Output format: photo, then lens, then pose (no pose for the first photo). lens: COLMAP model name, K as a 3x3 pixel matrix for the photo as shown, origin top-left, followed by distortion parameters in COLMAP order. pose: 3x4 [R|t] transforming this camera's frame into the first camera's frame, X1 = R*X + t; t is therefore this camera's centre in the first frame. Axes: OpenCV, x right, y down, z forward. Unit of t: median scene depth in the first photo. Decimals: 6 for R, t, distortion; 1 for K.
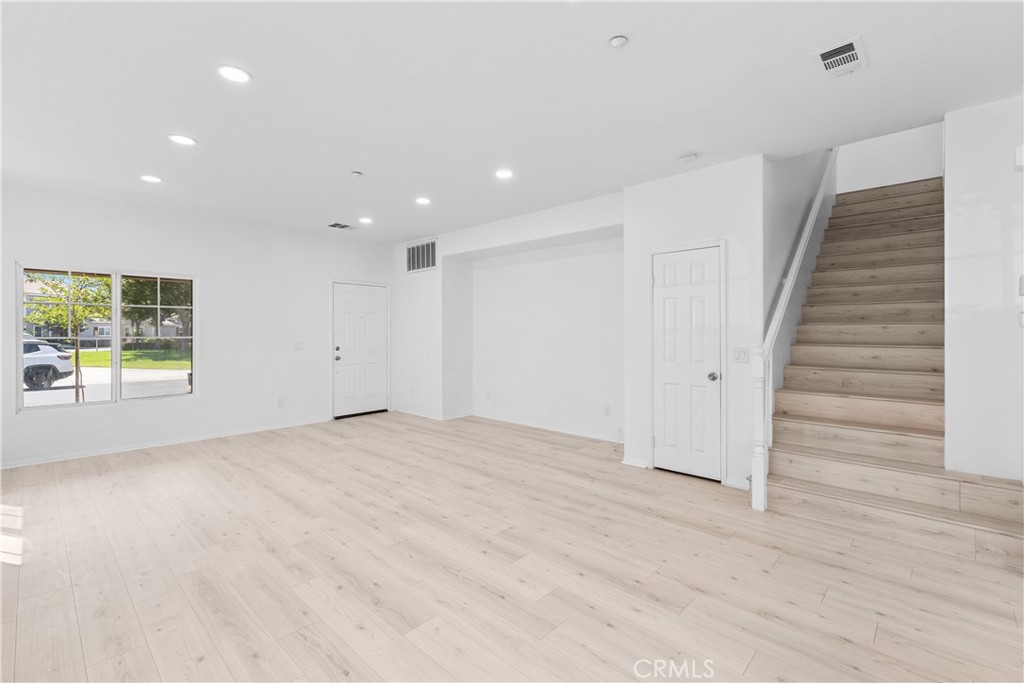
lens RADIAL K [[454.1, 0, 506.0], [0, 454.1, 332.1], [0, 0, 1]] dist [-0.000535, 0.003261]
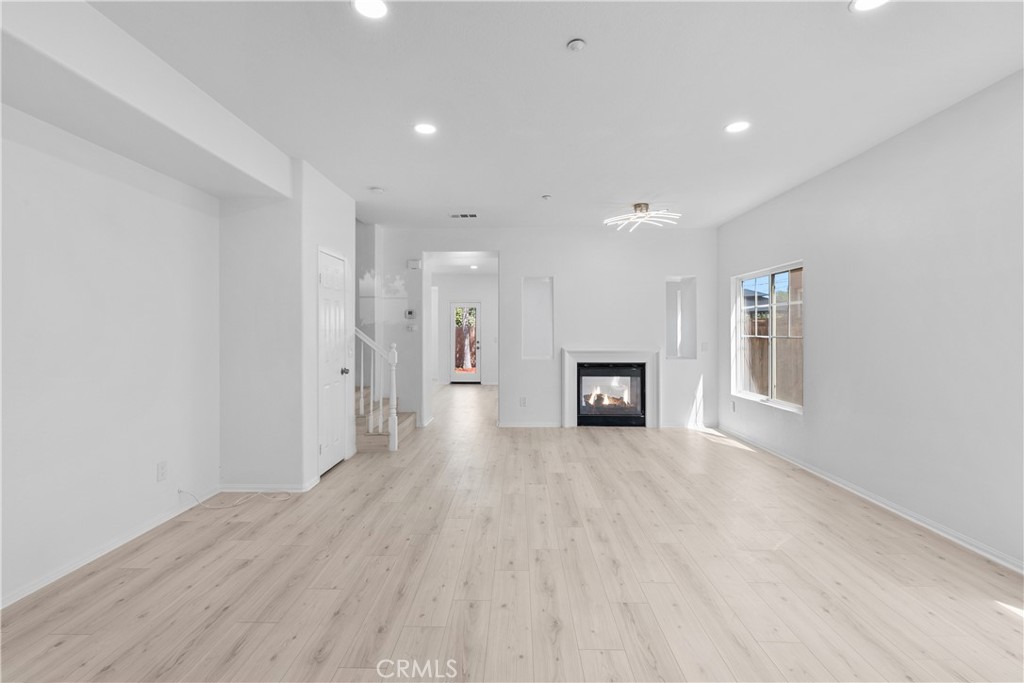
lens RADIAL K [[466.6, 0, 508.4], [0, 466.6, 332.9], [0, 0, 1]] dist [0.003298, 0.001255]
pose [[-0.676887, 0.000762, 0.736086, -0.767494], [0.003935, 0.999989, 0.002583, -0.002078], [-0.736076, 0.004645, -0.676883, 1.611050]]
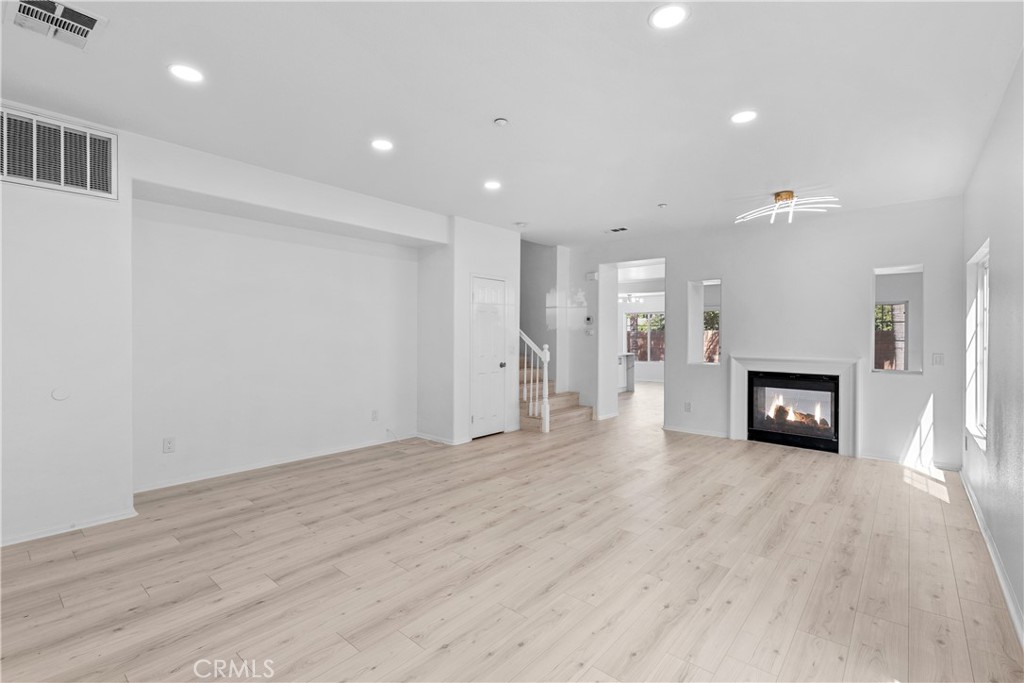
lens RADIAL K [[466.6, 0, 506.7], [0, 466.6, 338.2], [0, 0, 1]] dist [0.003298, 0.001255]
pose [[-0.051883, -0.005381, 0.998639, -1.212901], [-0.003735, 0.999980, 0.005194, -0.001861], [-0.998646, -0.003460, -0.051902, 1.146518]]
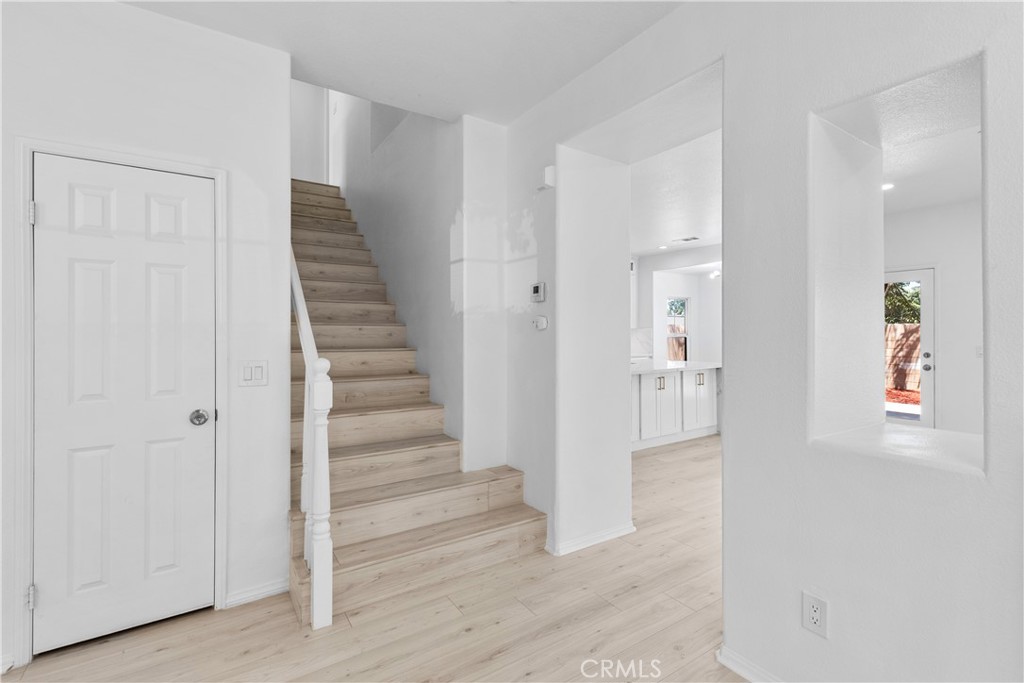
lens RADIAL K [[466.6, 0, 511.6], [0, 466.6, 330.7], [0, 0, 1]] dist [0.003298, 0.001255]
pose [[0.223293, 0.005992, 0.974733, -0.001309], [0.002946, 0.999972, -0.006822, 0.000493], [-0.974747, 0.004395, 0.223269, 0.553978]]
